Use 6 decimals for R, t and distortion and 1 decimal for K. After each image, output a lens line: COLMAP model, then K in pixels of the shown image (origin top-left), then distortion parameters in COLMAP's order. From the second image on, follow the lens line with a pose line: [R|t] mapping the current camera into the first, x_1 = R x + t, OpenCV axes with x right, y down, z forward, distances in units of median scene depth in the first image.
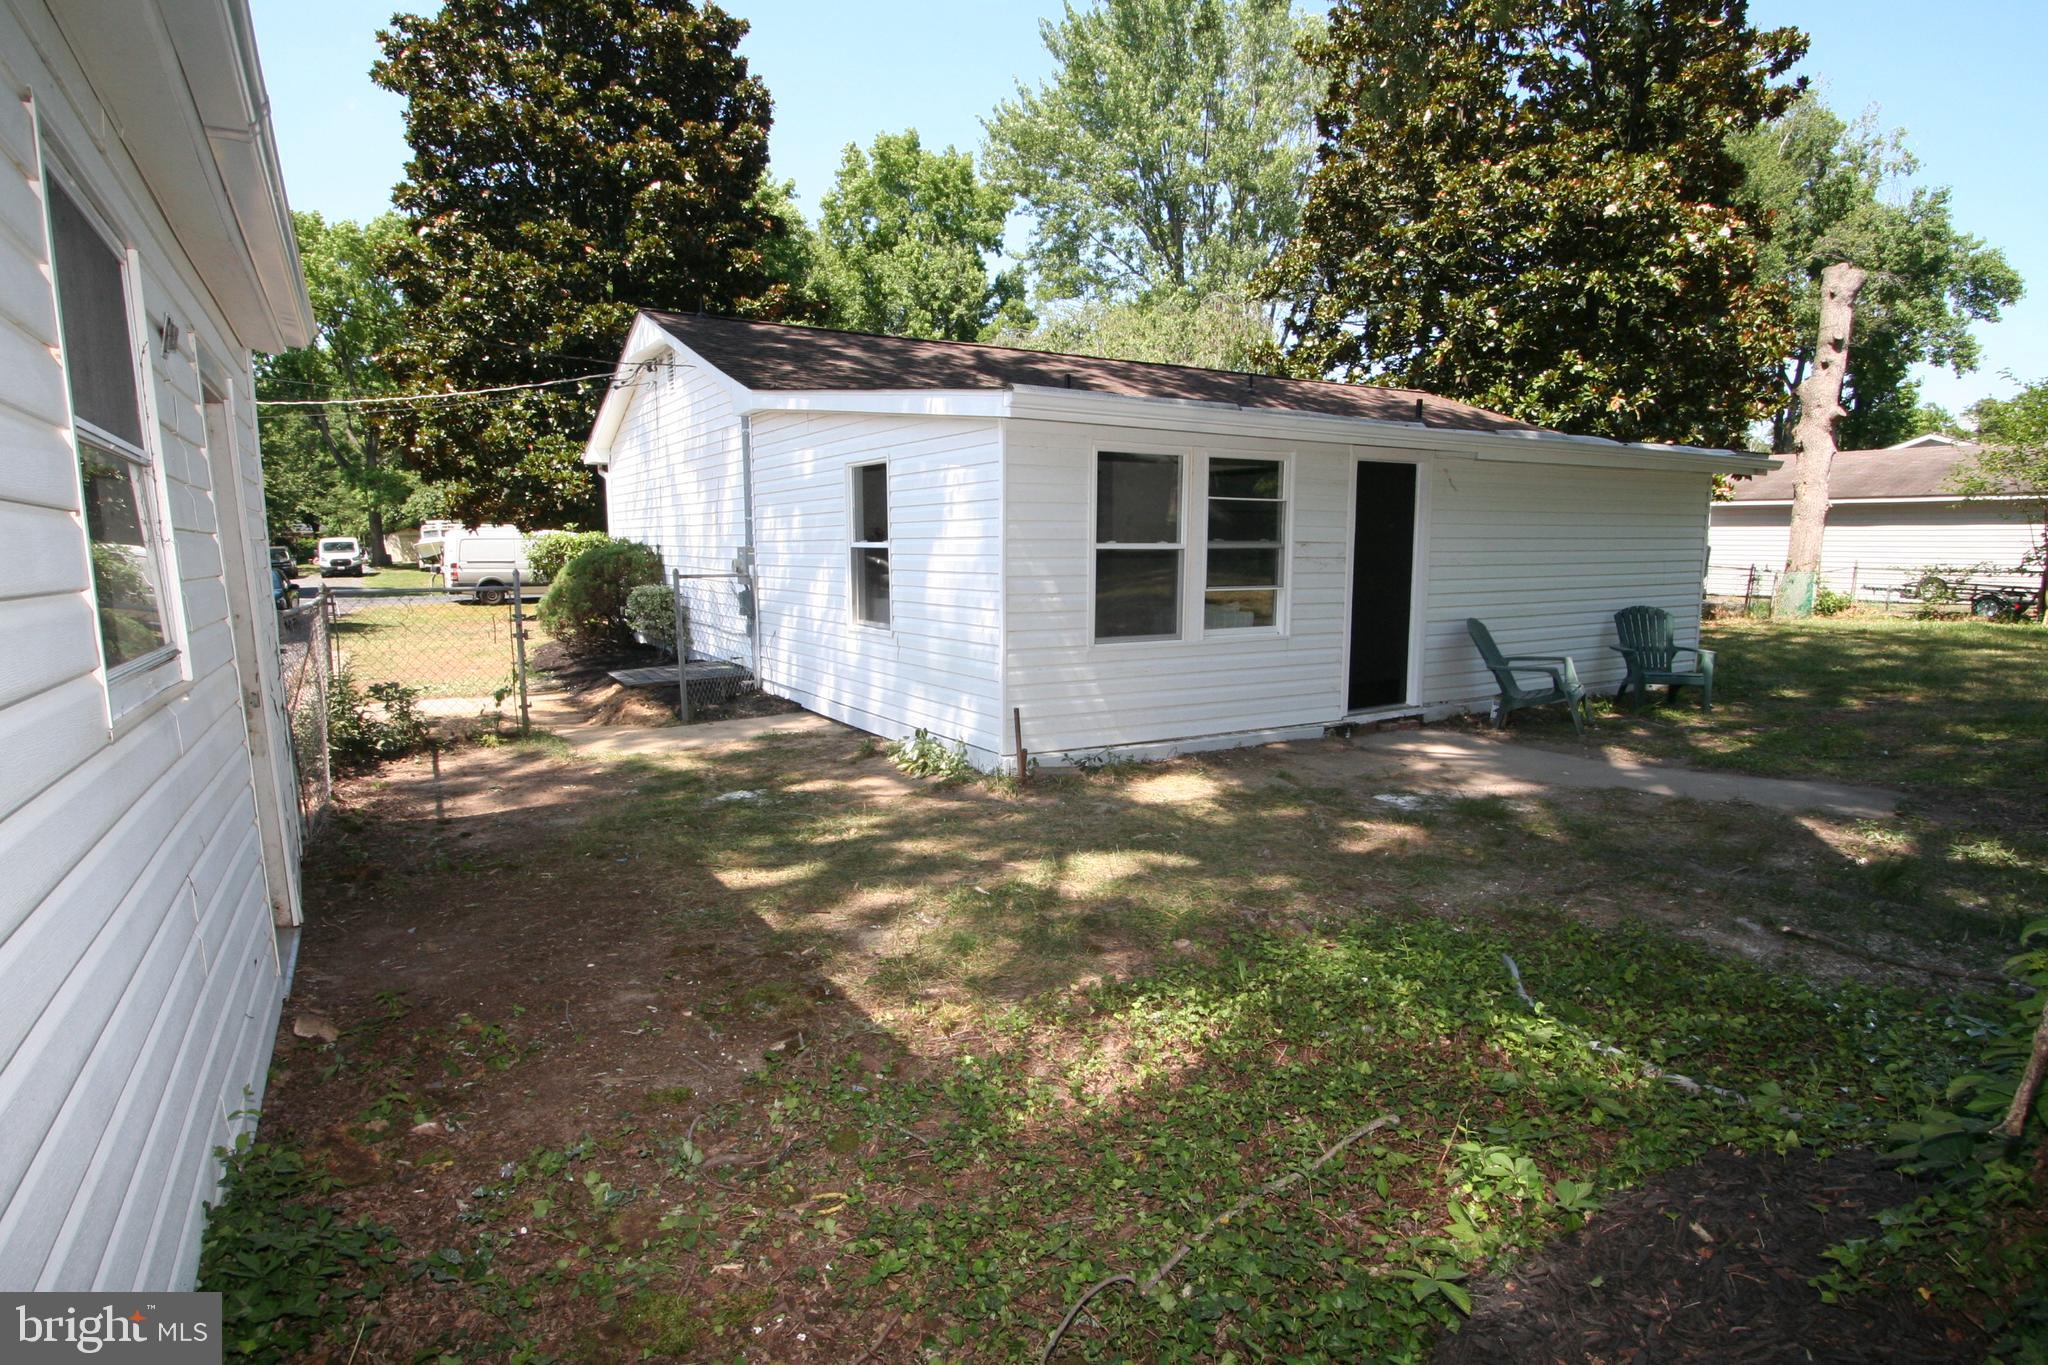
lens RADIAL K [[1064.6, 0, 992.6], [0, 1064.6, 679.7], [0, 0, 1]] dist [-0.004680, 0.000332]
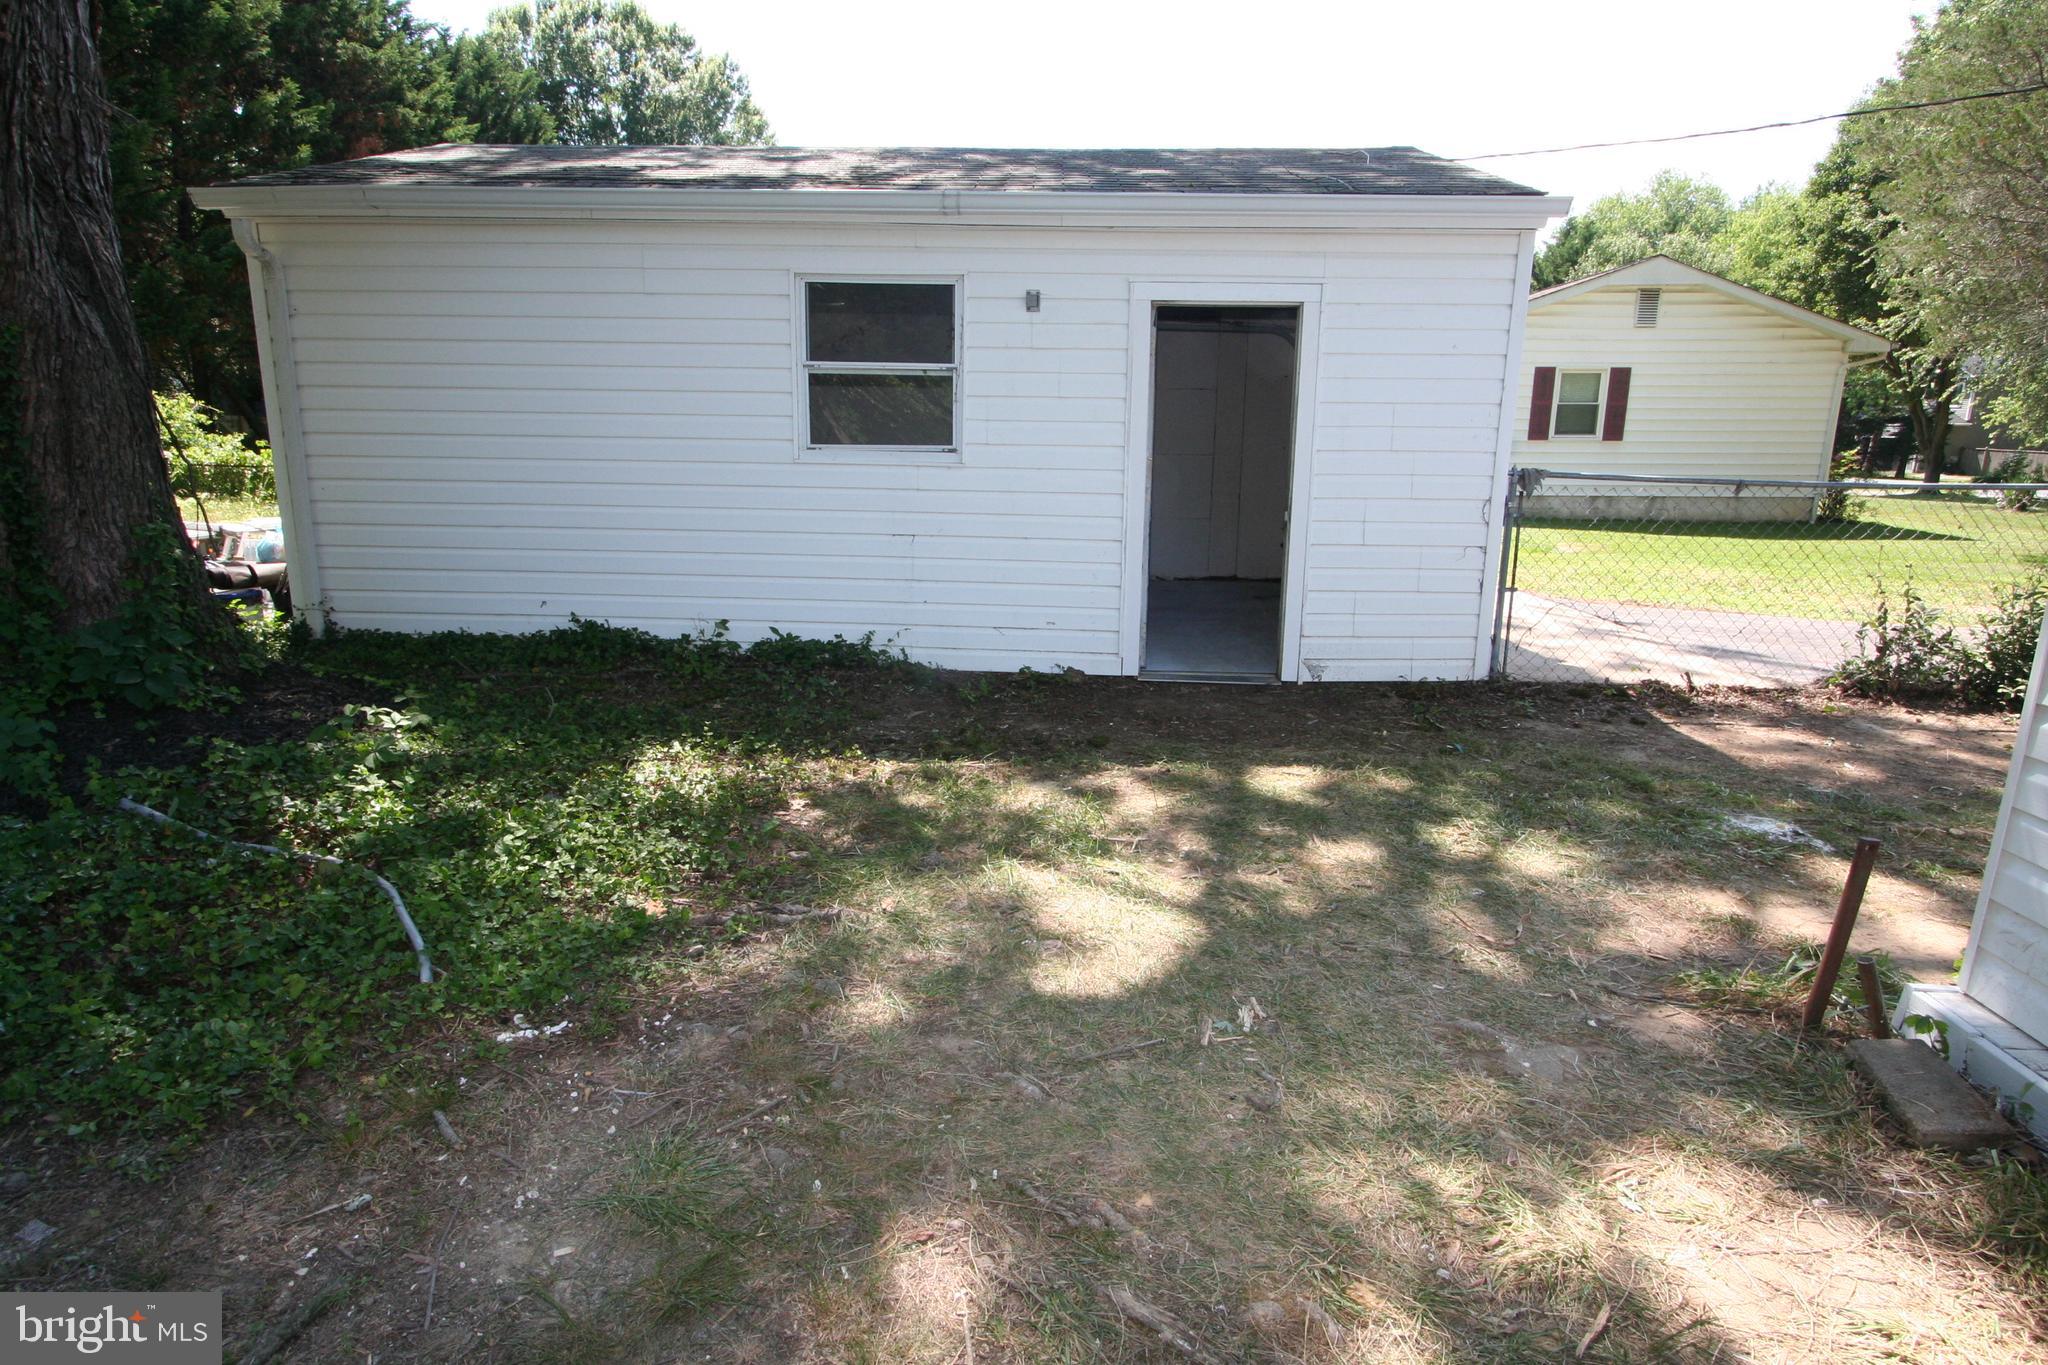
lens RADIAL K [[1064.6, 0, 992.6], [0, 1064.6, 679.7], [0, 0, 1]] dist [-0.004680, 0.000332]
pose [[-0.502017, 0.225734, -0.834879, 0.606911], [-0.128269, 0.935227, 0.329995, -0.142222], [0.855293, 0.272752, -0.440546, 1.164567]]
